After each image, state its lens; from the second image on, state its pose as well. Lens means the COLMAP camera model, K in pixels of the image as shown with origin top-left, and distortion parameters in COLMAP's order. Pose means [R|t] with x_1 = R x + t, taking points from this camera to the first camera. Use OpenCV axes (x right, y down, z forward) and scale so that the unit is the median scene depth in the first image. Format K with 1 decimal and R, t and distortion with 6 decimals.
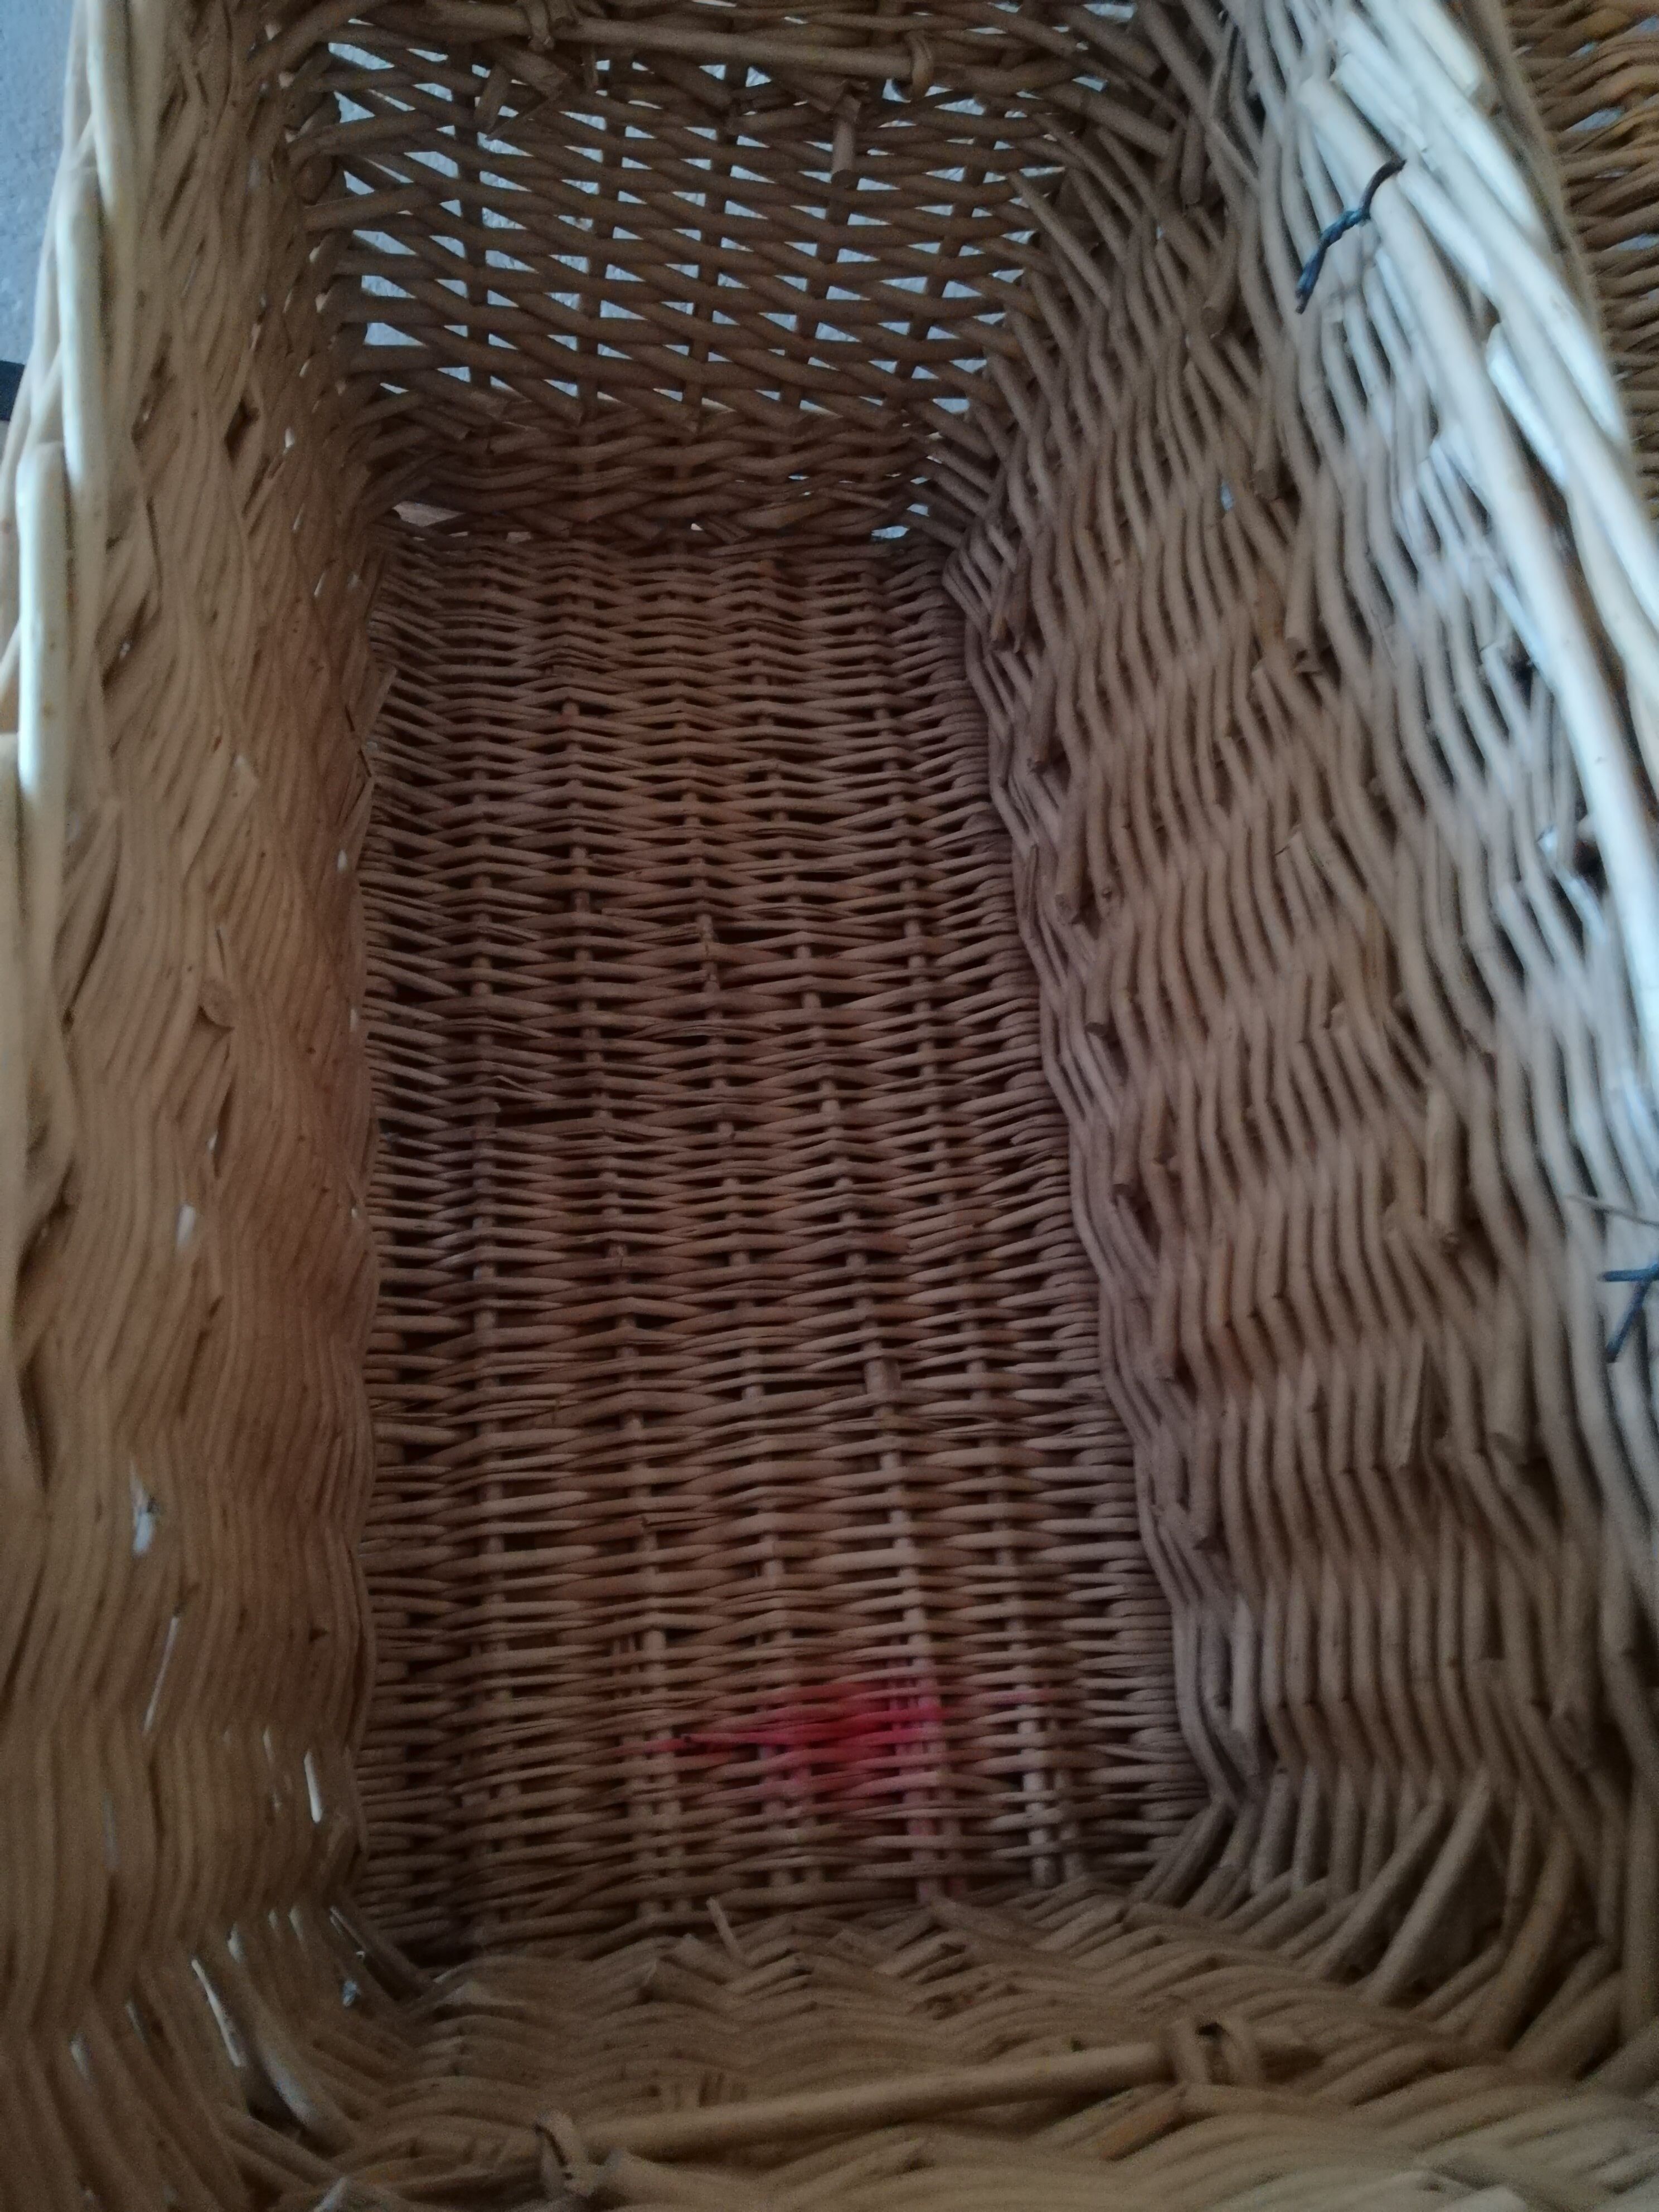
lens RADIAL K [[1704.8, 0, 829.5], [0, 1704.8, 1106.0], [0, 0, 1]] dist [0.061007, -0.074944]
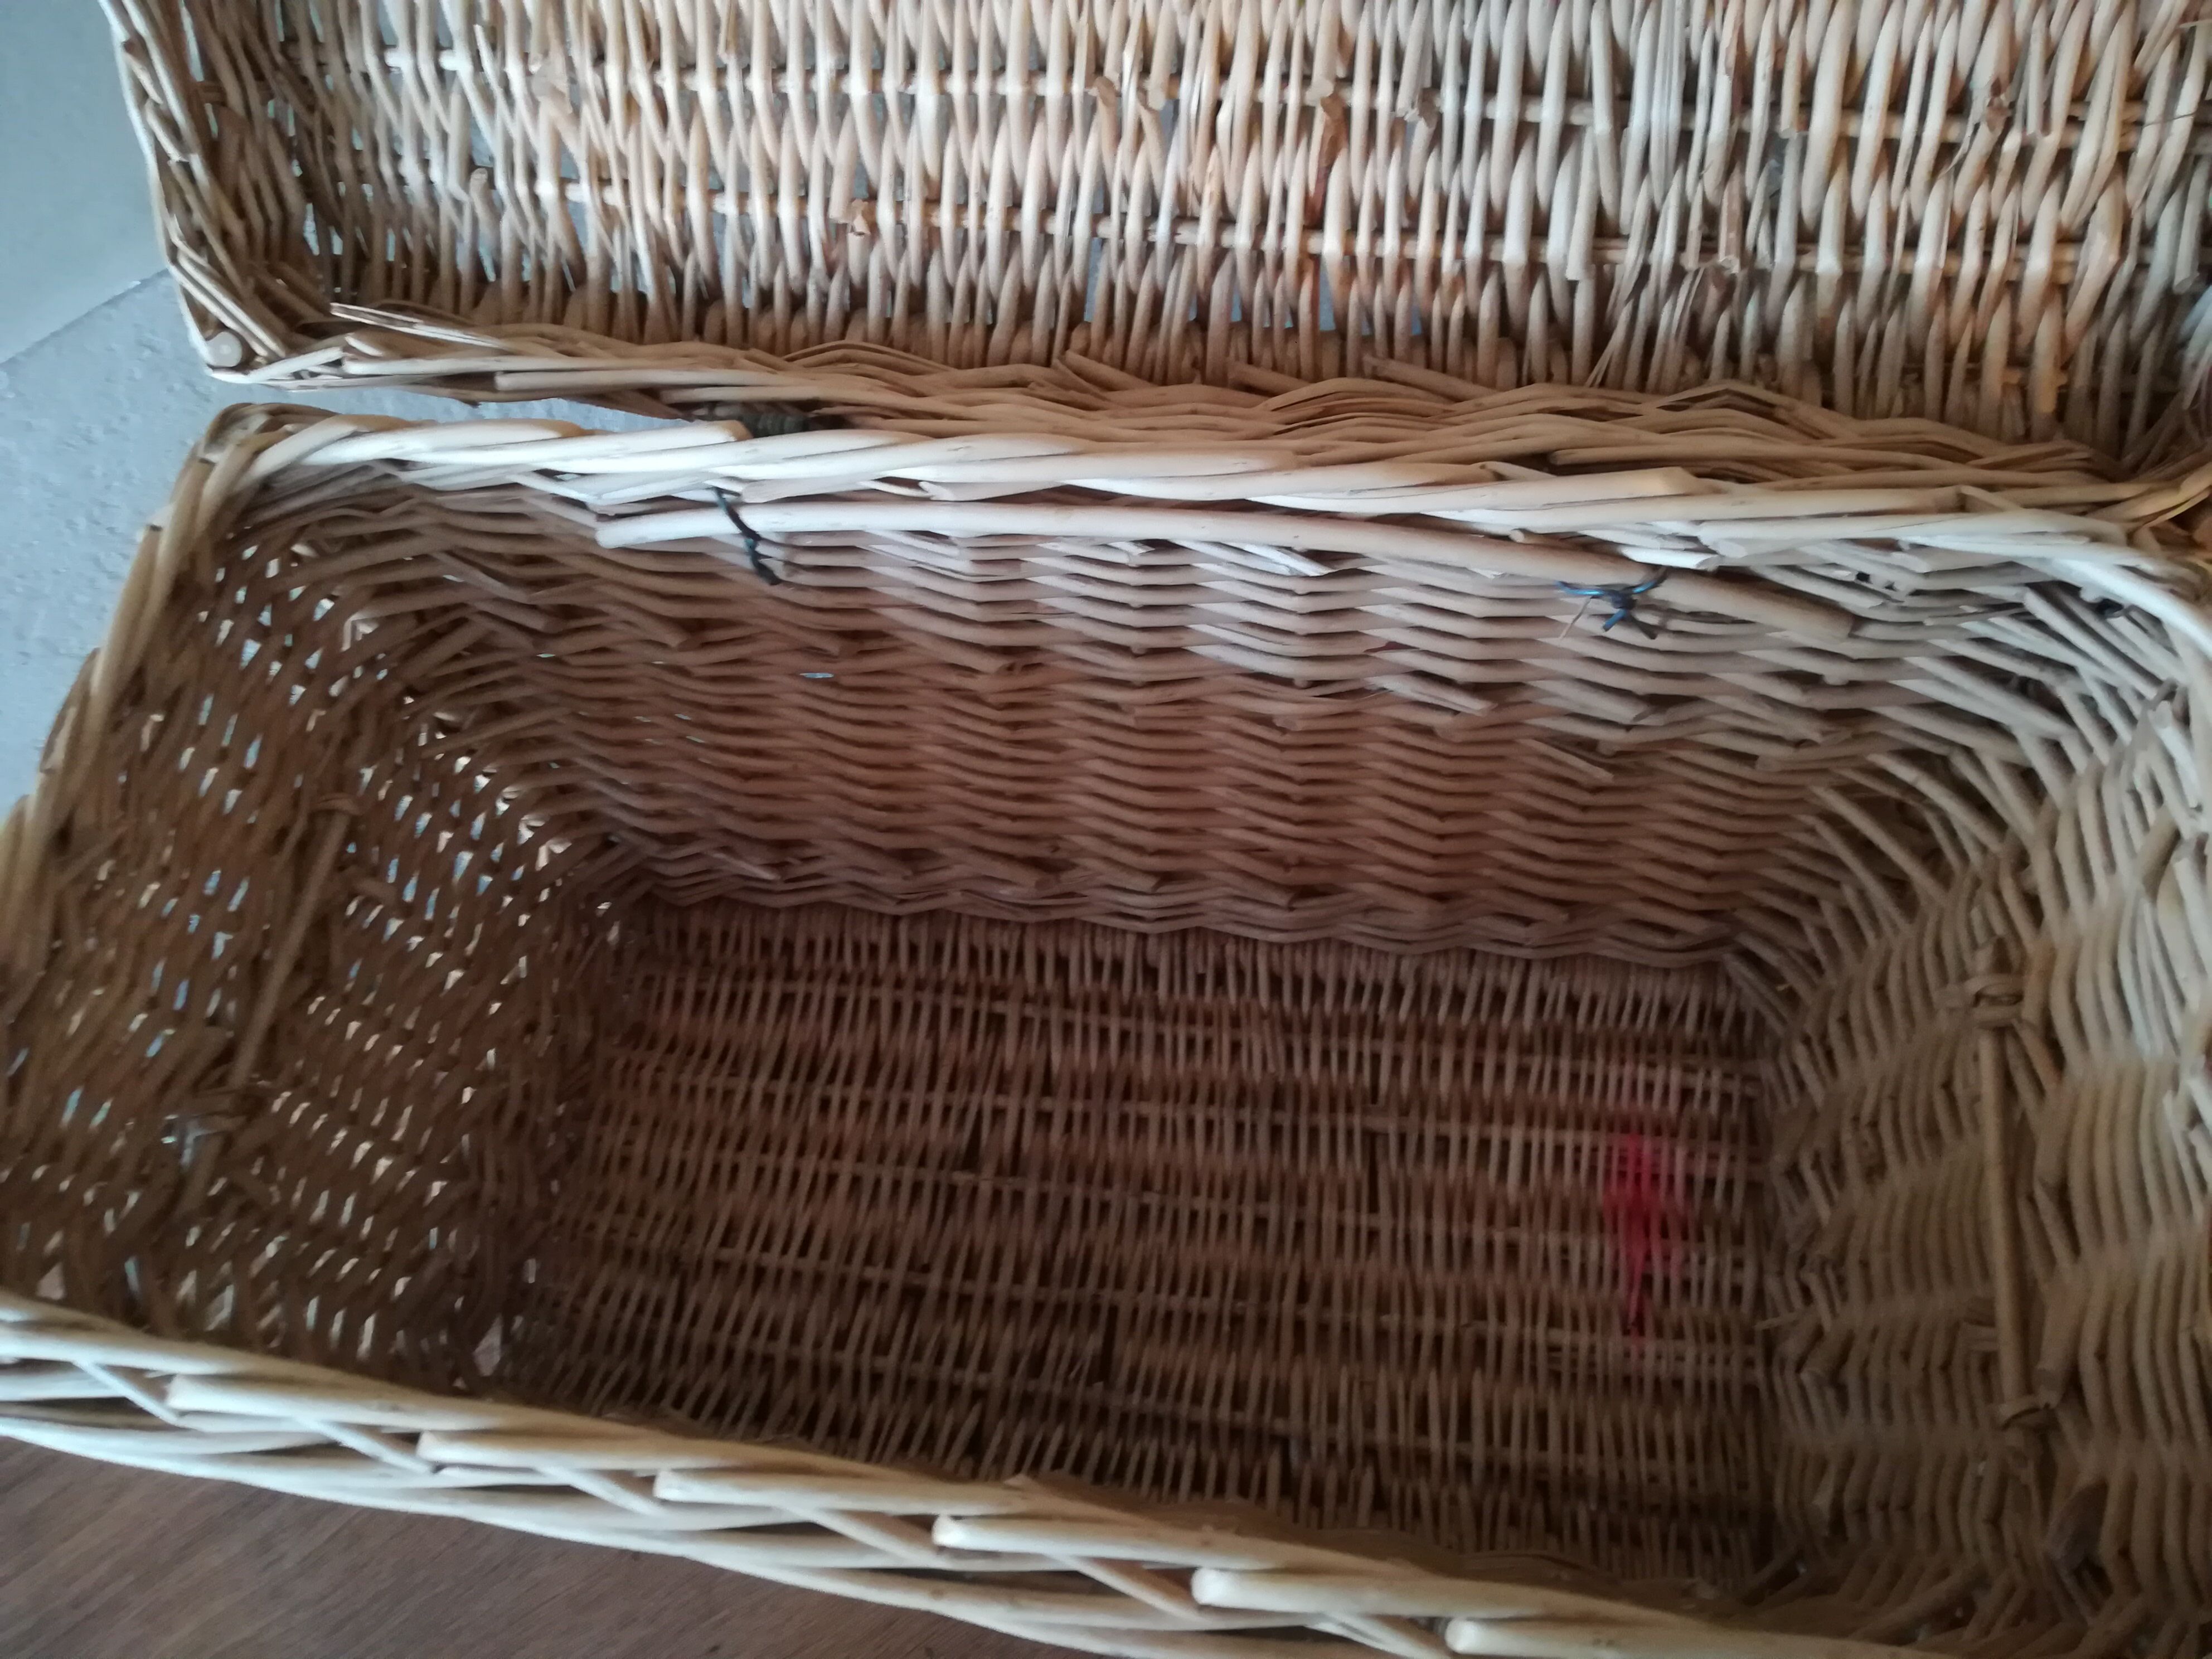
lens RADIAL K [[1704.8, 0, 1123.8], [0, 1704.8, 846.6], [0, 0, 1]] dist [0.061007, -0.074944]
pose [[0.226534, -0.946127, 0.231357, -0.116928], [0.938191, 0.275778, 0.209150, -0.348259], [-0.261686, 0.169678, 0.950121, -0.206872]]
